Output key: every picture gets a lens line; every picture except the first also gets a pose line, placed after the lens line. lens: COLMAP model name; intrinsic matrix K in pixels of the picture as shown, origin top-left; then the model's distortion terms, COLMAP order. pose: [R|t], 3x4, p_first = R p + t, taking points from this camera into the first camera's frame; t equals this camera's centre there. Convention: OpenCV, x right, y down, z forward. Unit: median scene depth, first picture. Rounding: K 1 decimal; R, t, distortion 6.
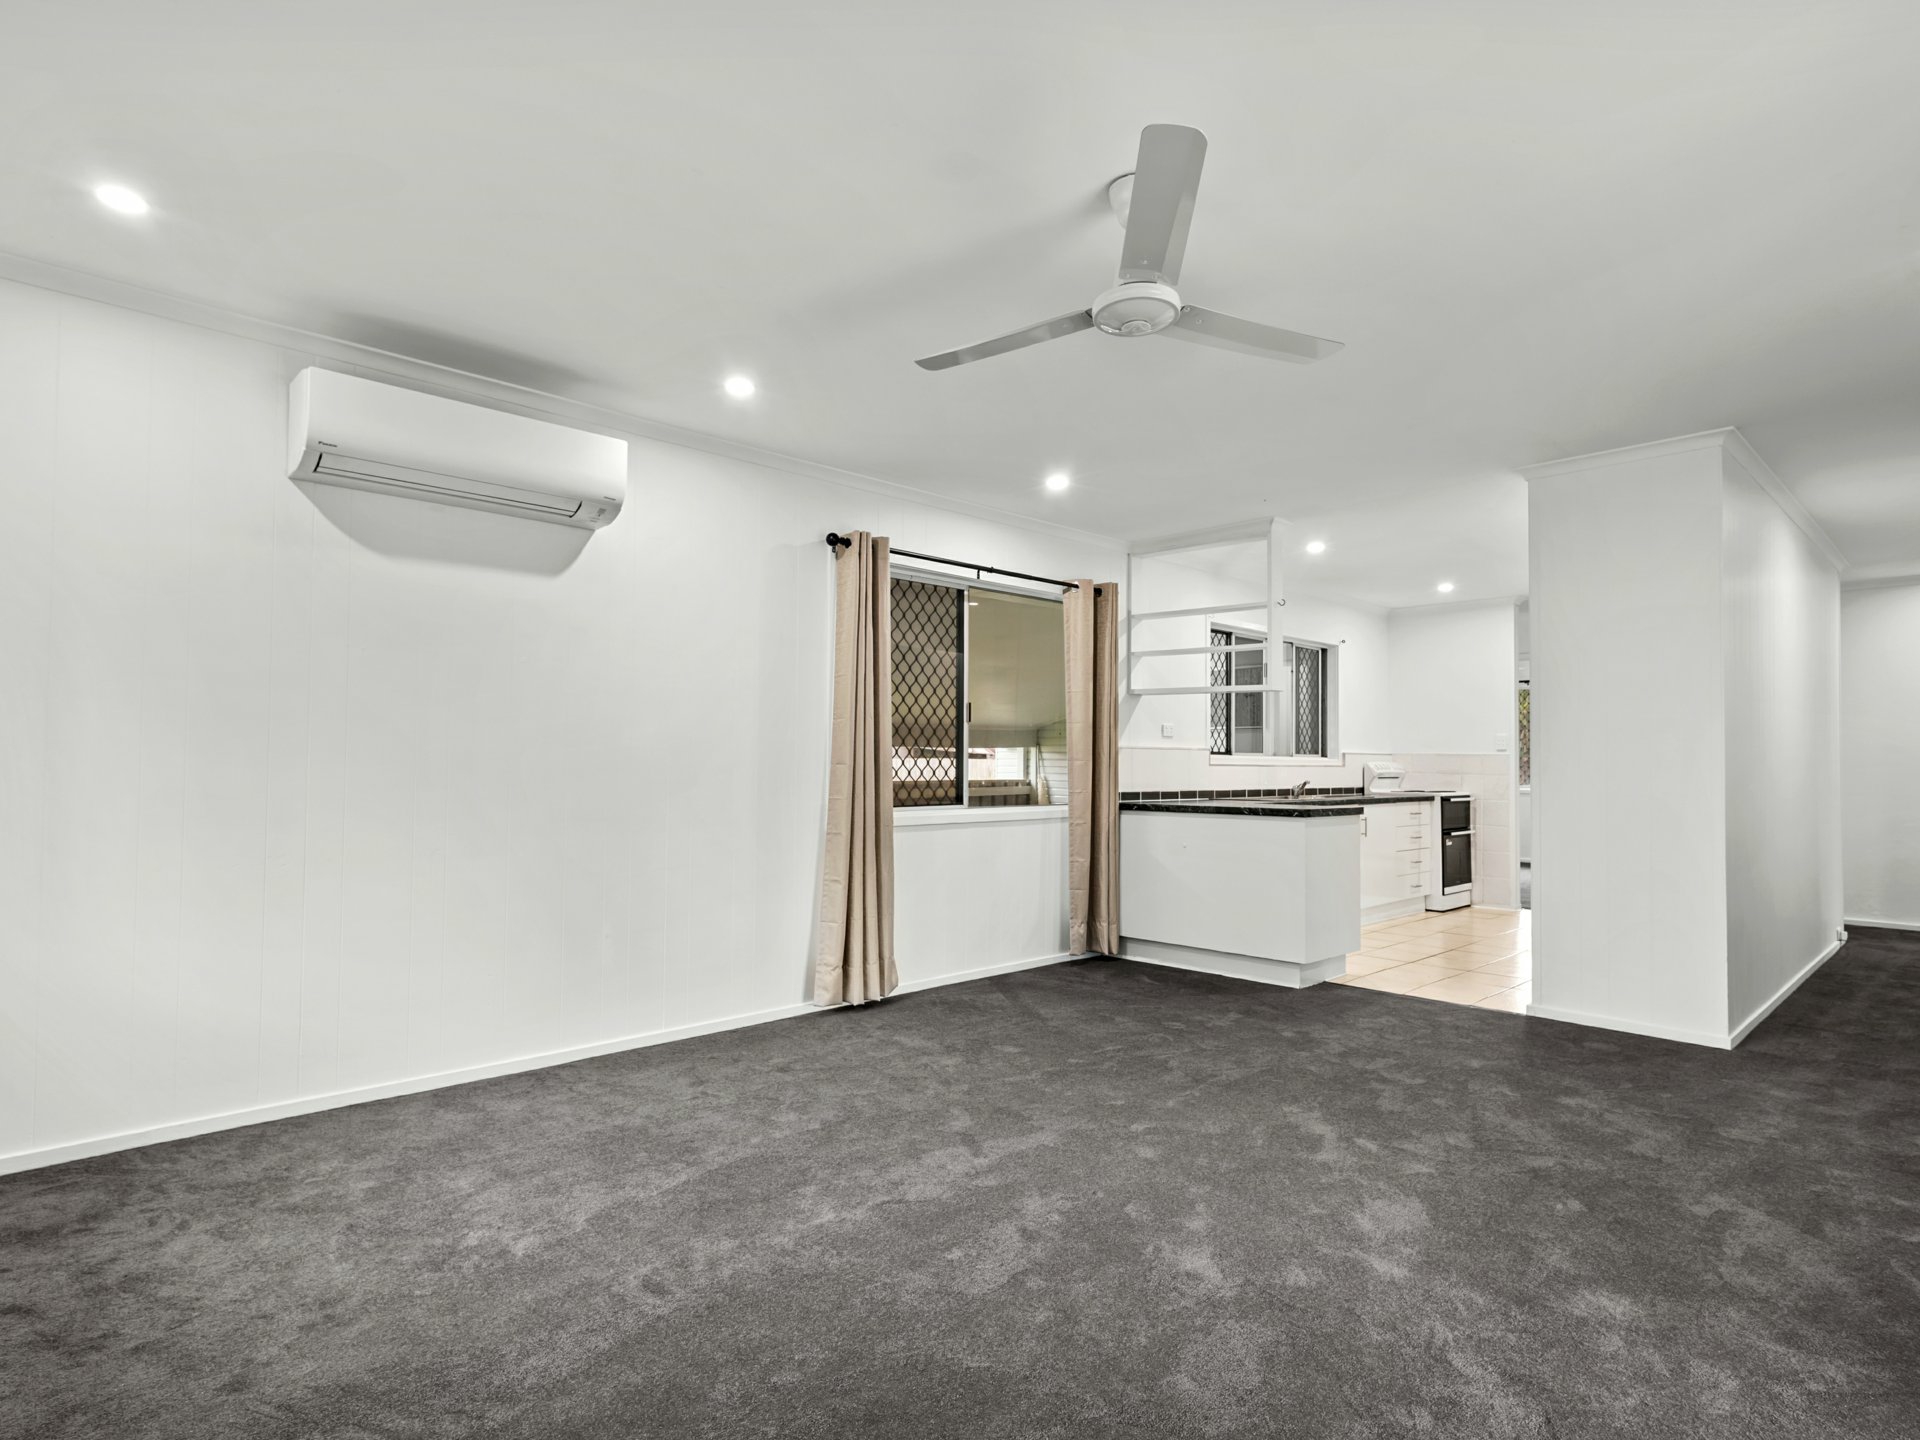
lens RADIAL K [[975.8, 0, 960.0], [0, 975.8, 720.0], [0, 0, 1]] dist [0.044531, 0.000201]
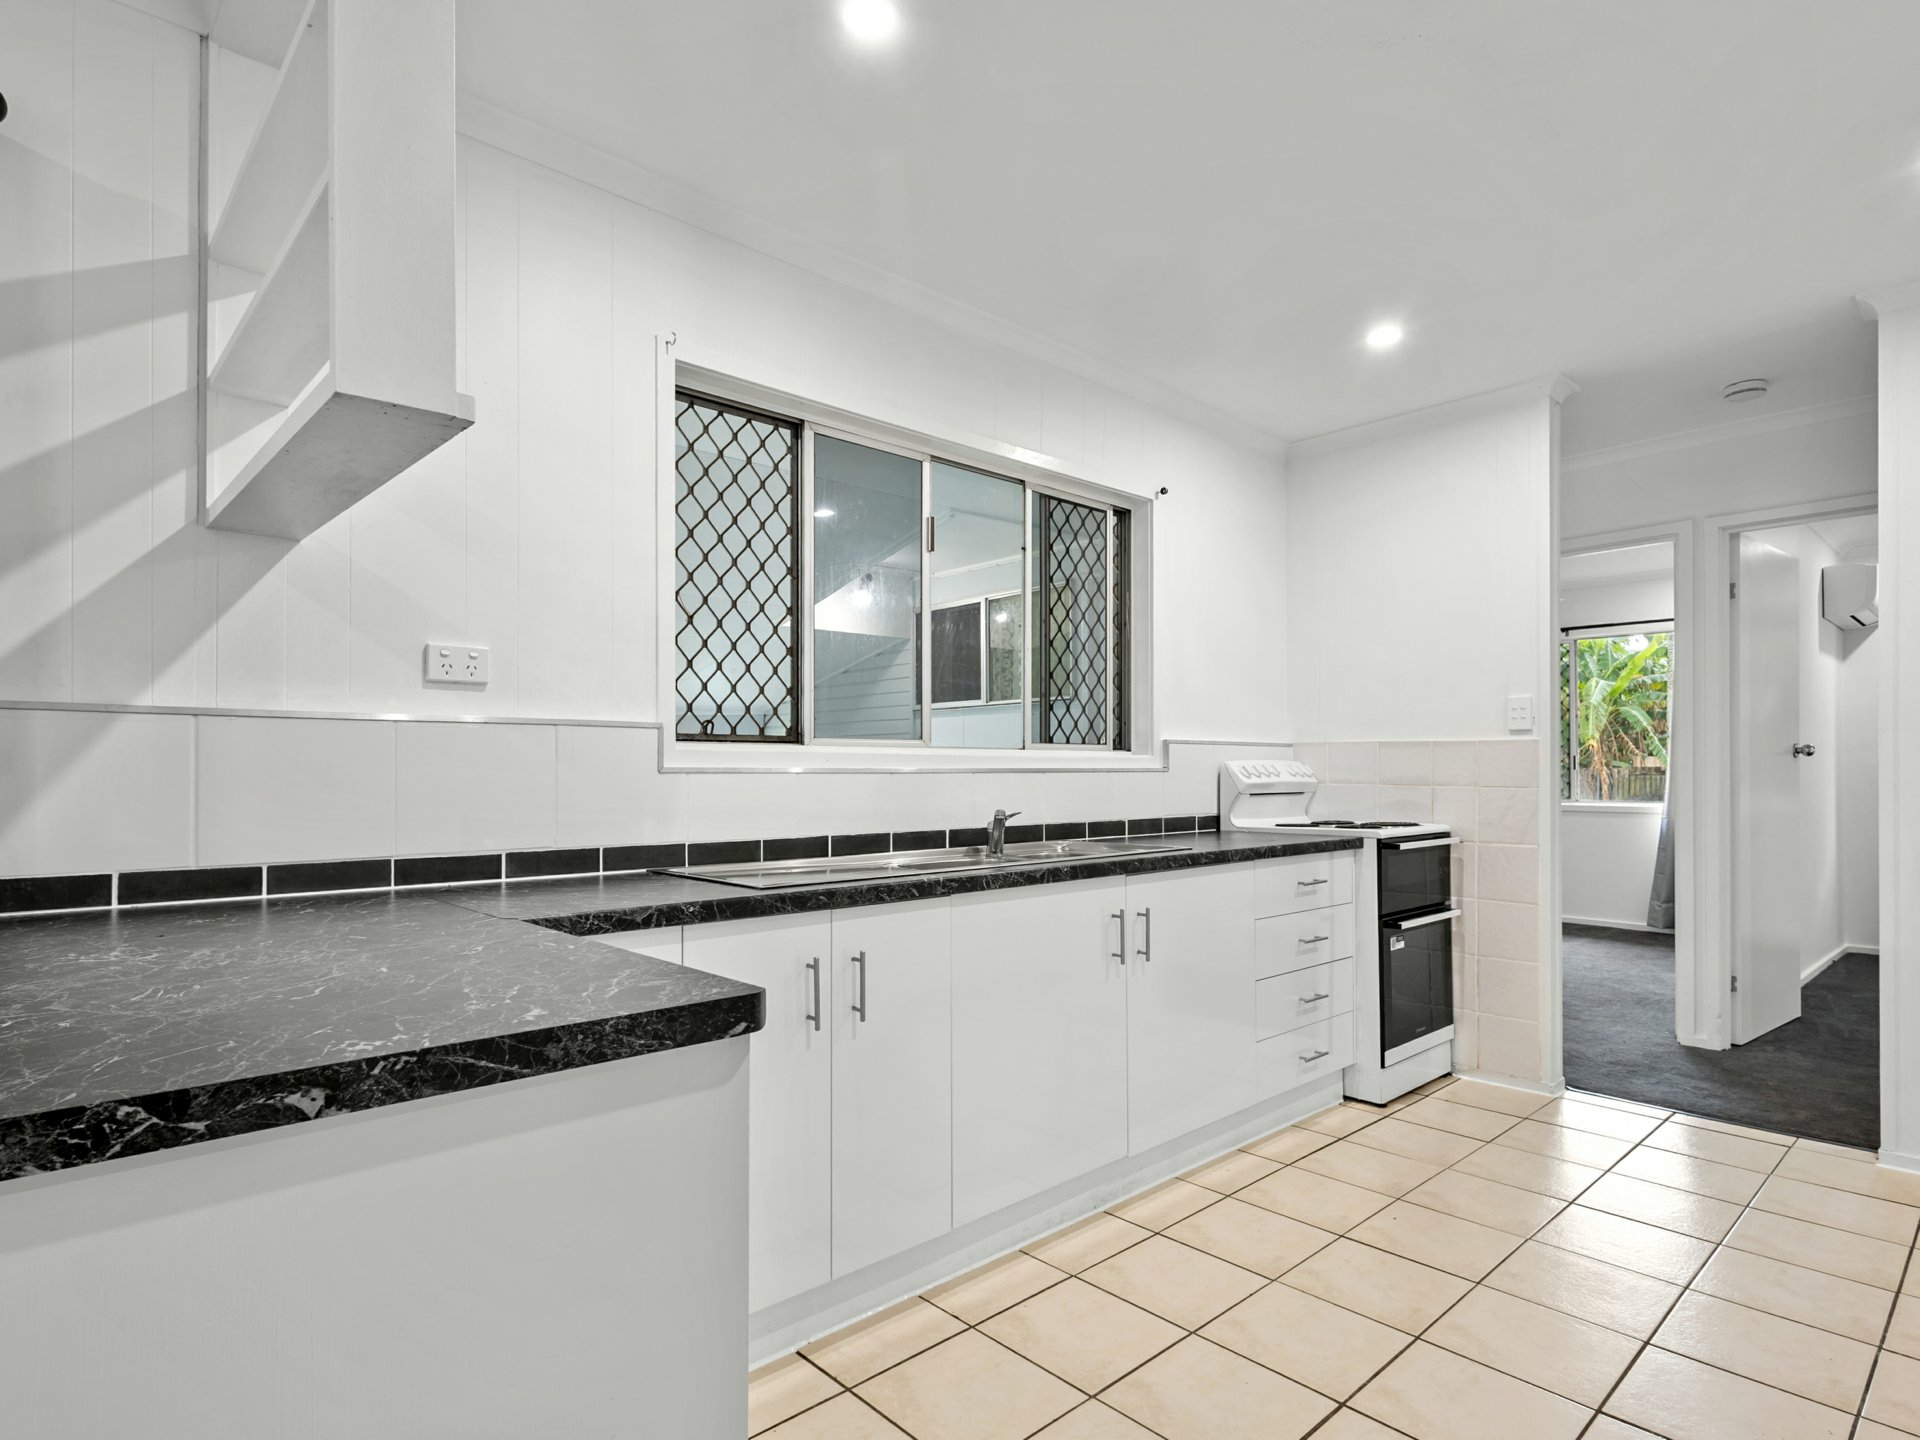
lens RADIAL K [[1034.1, 0, 960.0], [0, 1034.1, 720.0], [0, 0, 1]] dist [0.046454, 0.000124]
pose [[0.999983, -0.003216, -0.004808, 0.301868], [0.003227, 0.999992, 0.002305, 0.022830], [0.004801, -0.002321, 0.999986, 0.531872]]
